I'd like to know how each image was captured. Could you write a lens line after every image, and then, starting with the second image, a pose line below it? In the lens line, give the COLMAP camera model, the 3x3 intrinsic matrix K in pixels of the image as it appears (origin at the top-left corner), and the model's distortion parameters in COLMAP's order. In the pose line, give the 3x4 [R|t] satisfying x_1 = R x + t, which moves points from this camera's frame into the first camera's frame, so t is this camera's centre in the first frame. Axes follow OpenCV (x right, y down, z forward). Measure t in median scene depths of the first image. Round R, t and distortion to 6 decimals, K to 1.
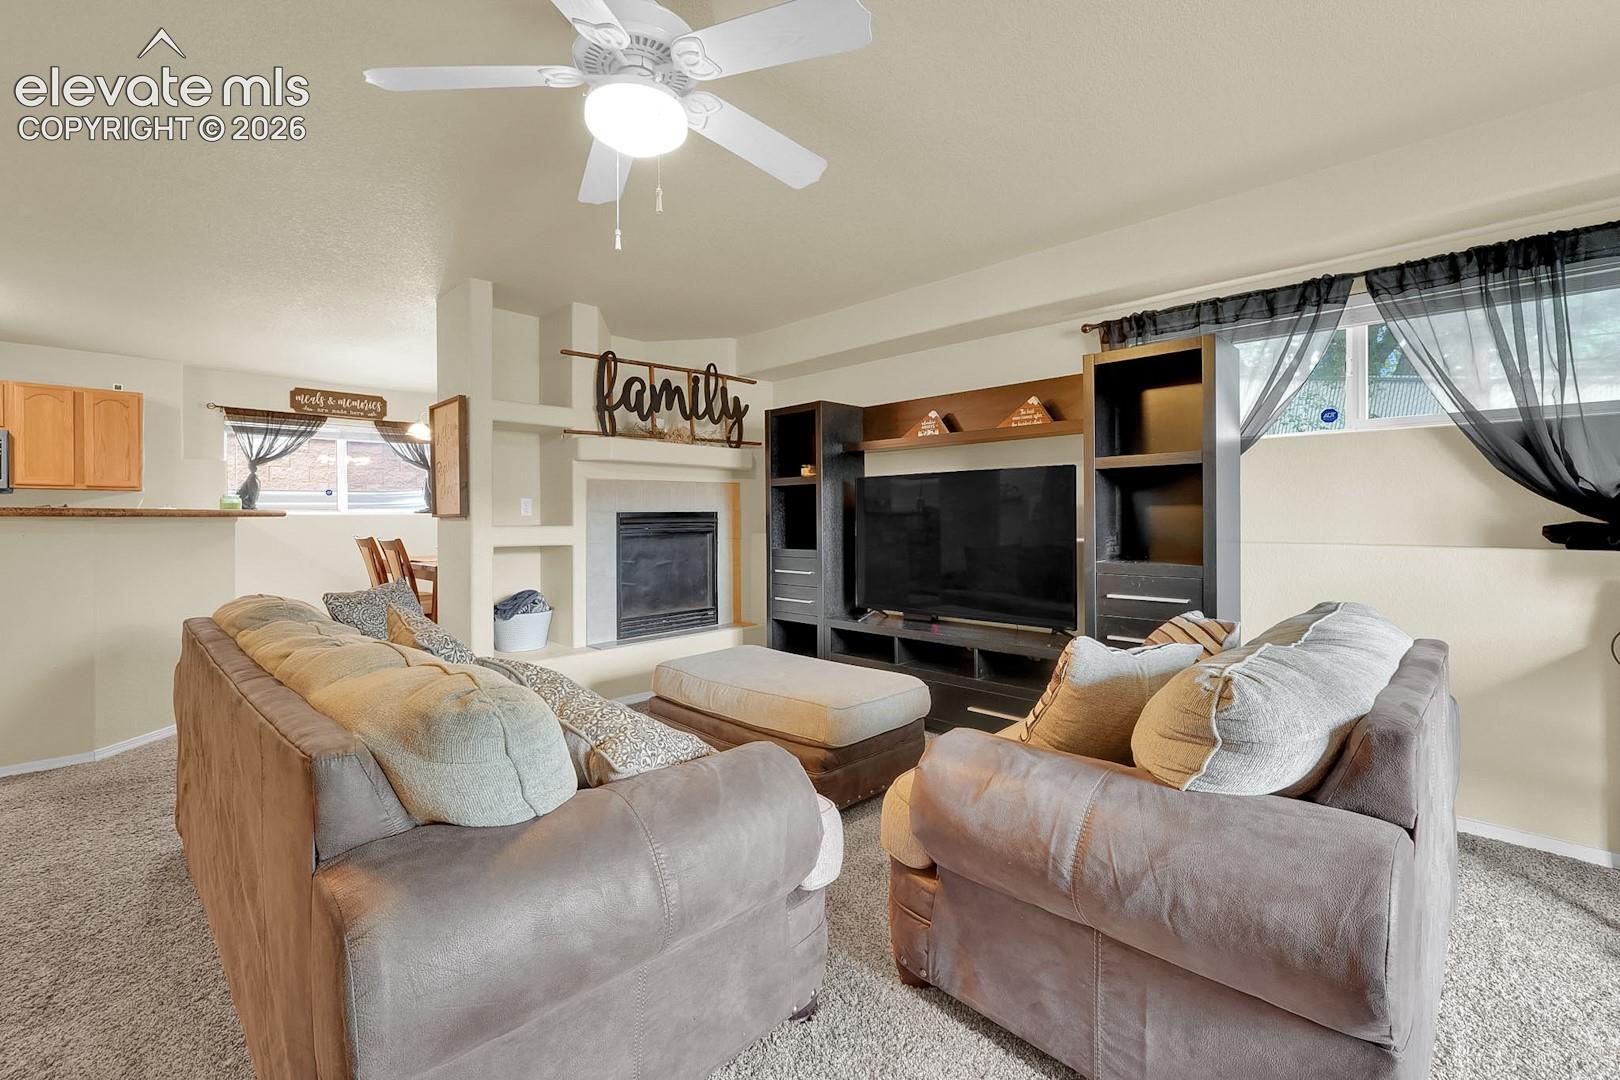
lens RADIAL K [[704.5, 0, 835.5], [0, 704.5, 522.3], [0, 0, 1]] dist [-0.001418, -0.000212]
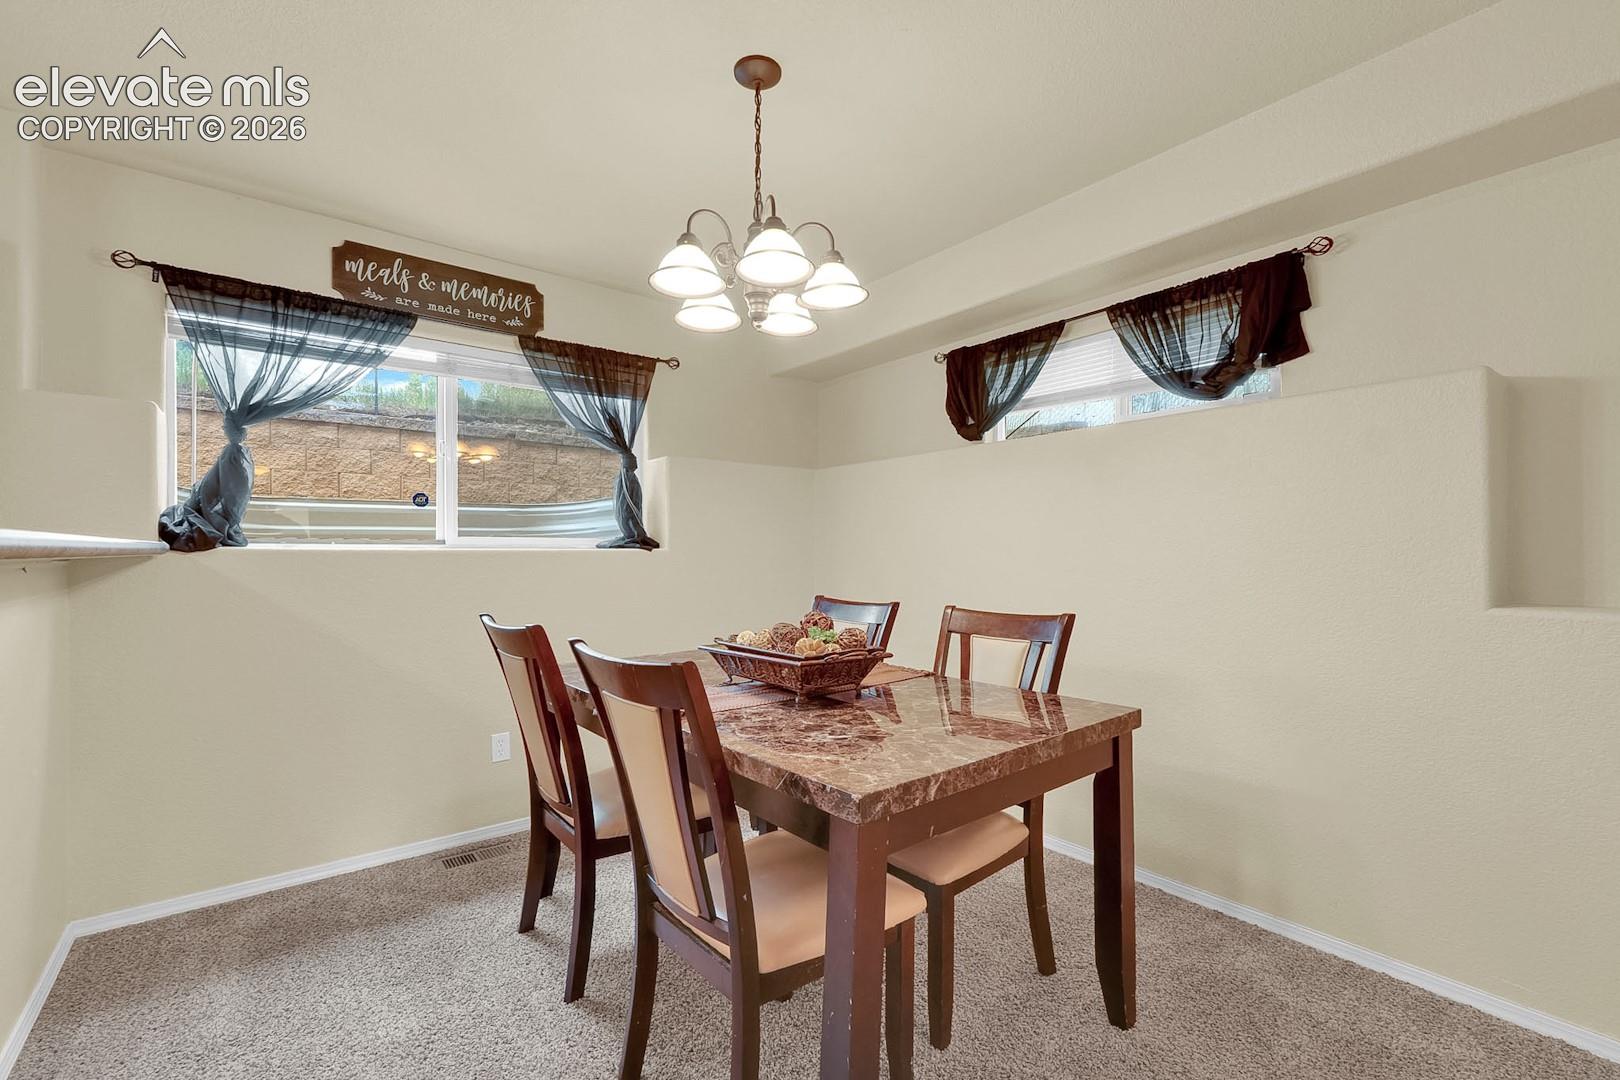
lens RADIAL K [[704.5, 0, 828.9], [0, 704.5, 554.3], [0, 0, 1]] dist [-0.001418, -0.000212]
pose [[0.993523, 0.002908, -0.113598, -0.446271], [-0.004184, 0.999931, -0.010992, -0.006055], [0.113558, 0.011396, 0.993466, 0.635883]]
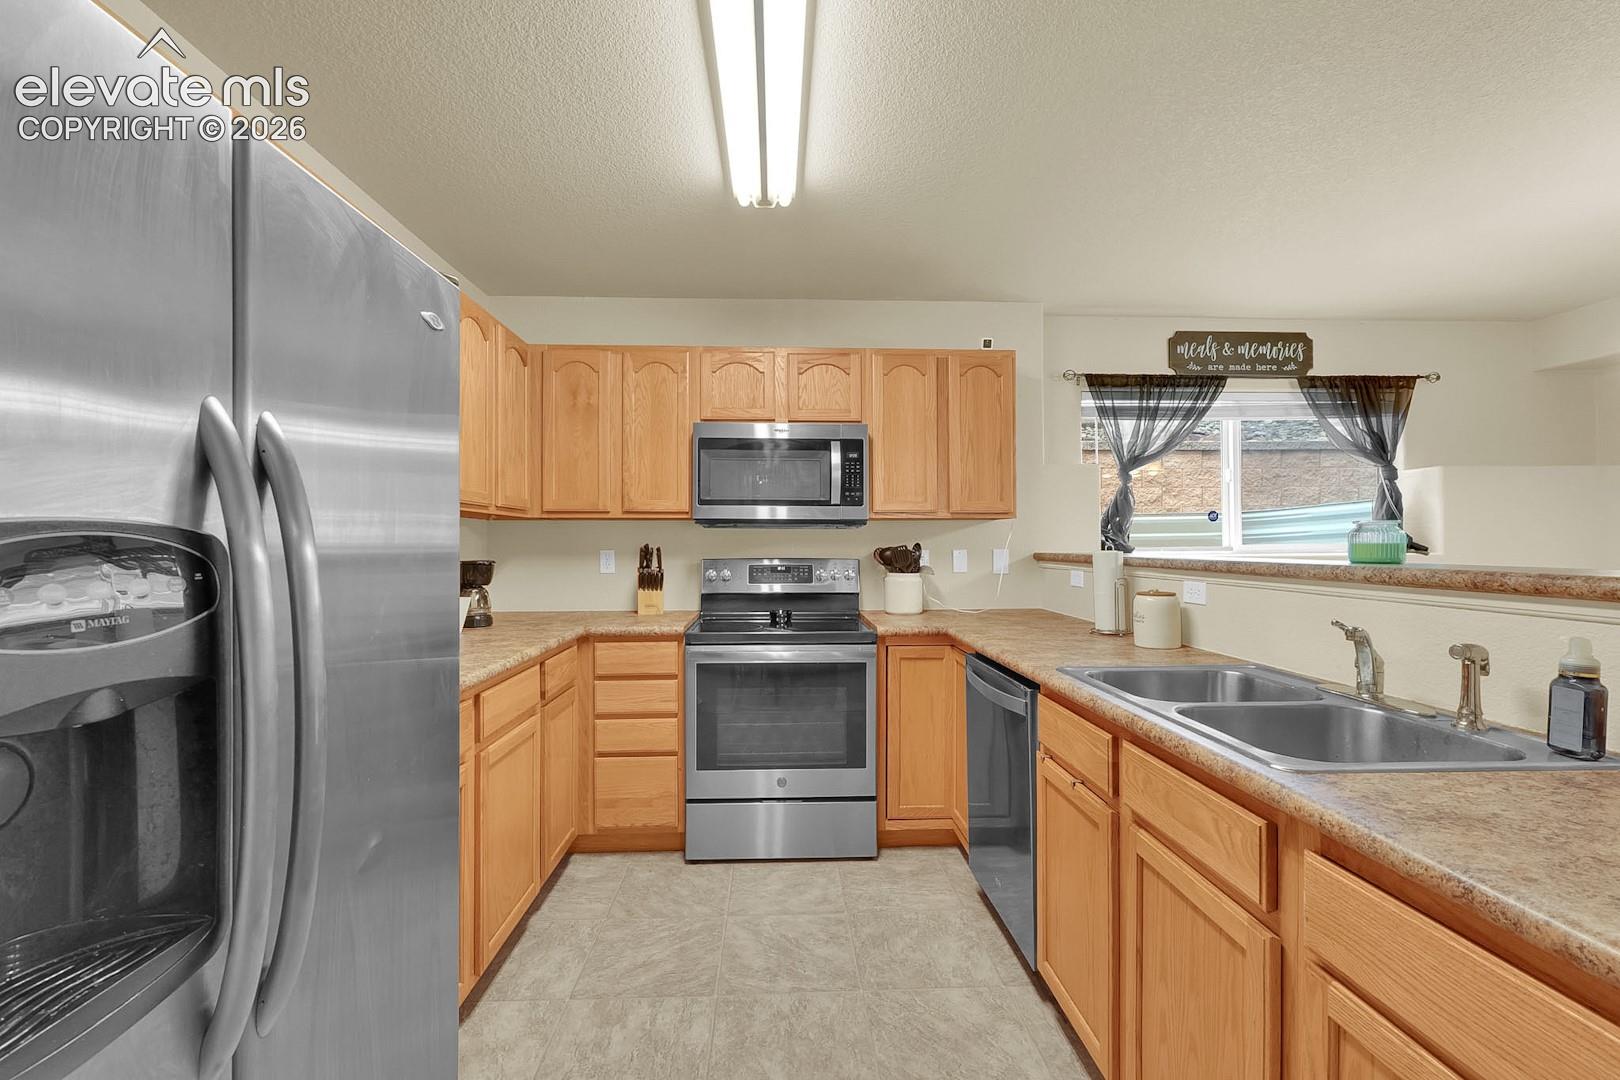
lens RADIAL K [[704.5, 0, 800.9], [0, 704.5, 540.2], [0, 0, 1]] dist [-0.001418, -0.000212]
pose [[0.732732, -0.009373, -0.680453, -0.612043], [-0.001226, 0.999885, -0.015094, -0.014824], [0.680516, 0.011895, 0.732636, 0.386042]]
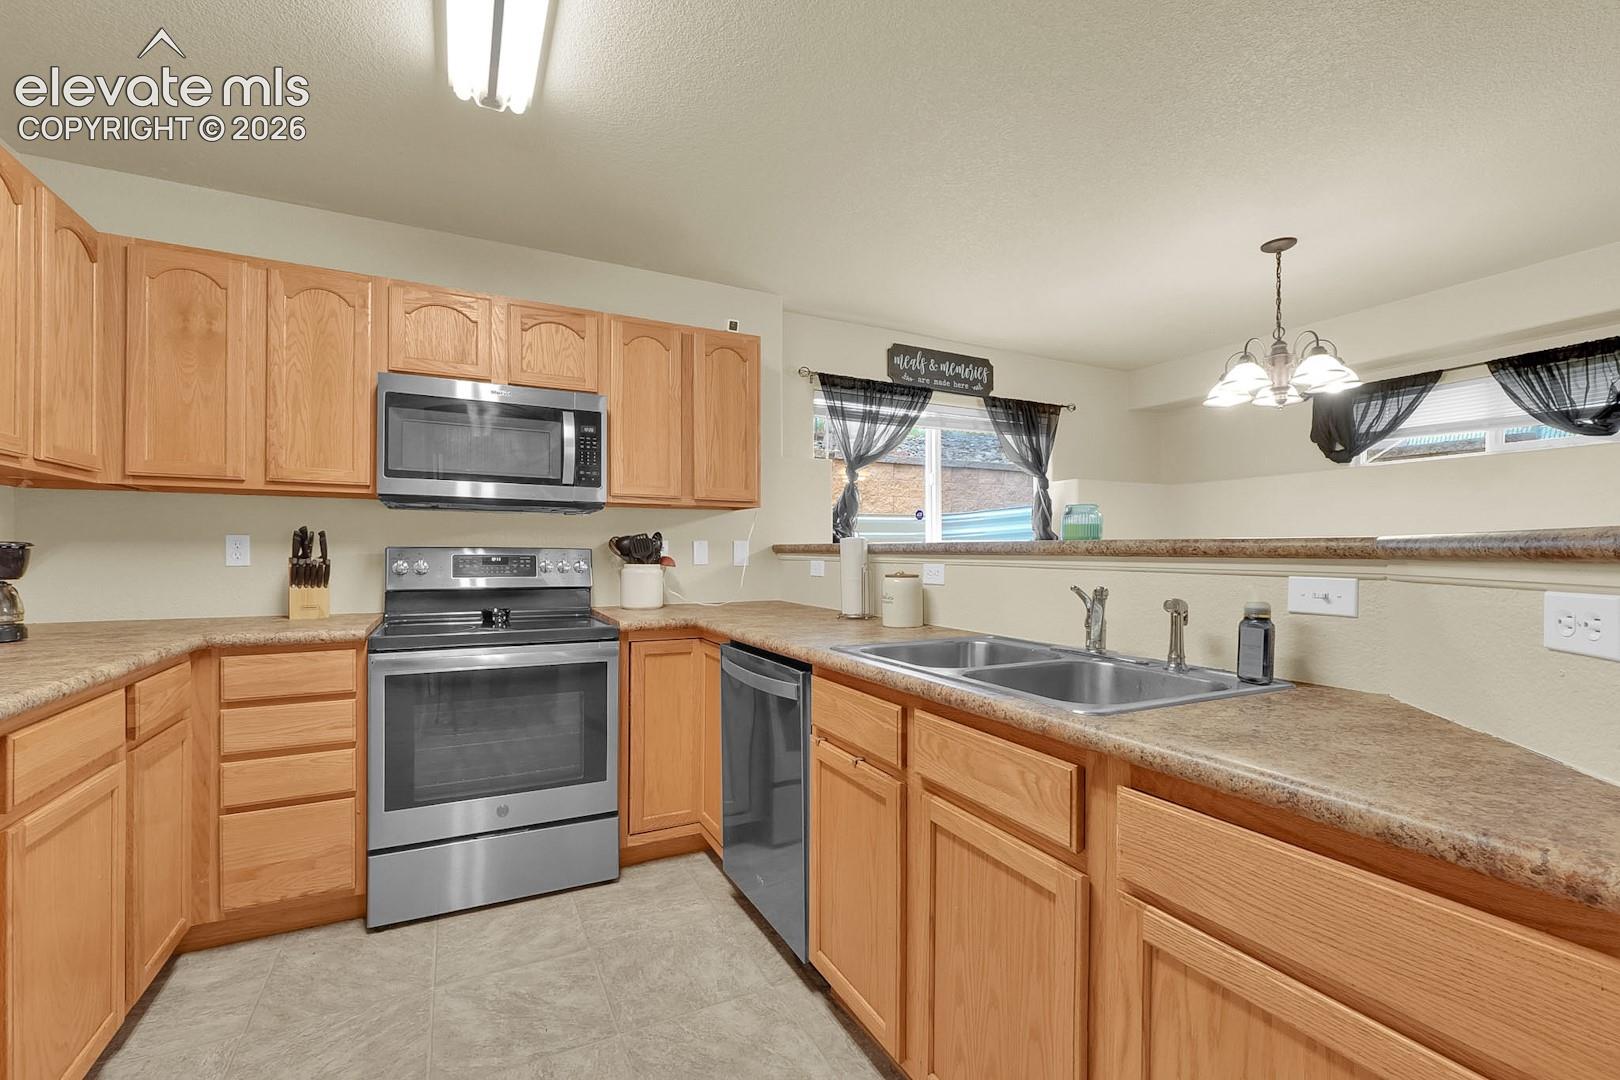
lens RADIAL K [[704.5, 0, 815.4], [0, 704.5, 553.1], [0, 0, 1]] dist [-0.001418, -0.000212]
pose [[0.952479, -0.002146, -0.304596, -0.653137], [-0.001556, 0.999928, -0.011911, -0.000835], [0.304599, 0.011818, 0.952407, 0.399627]]
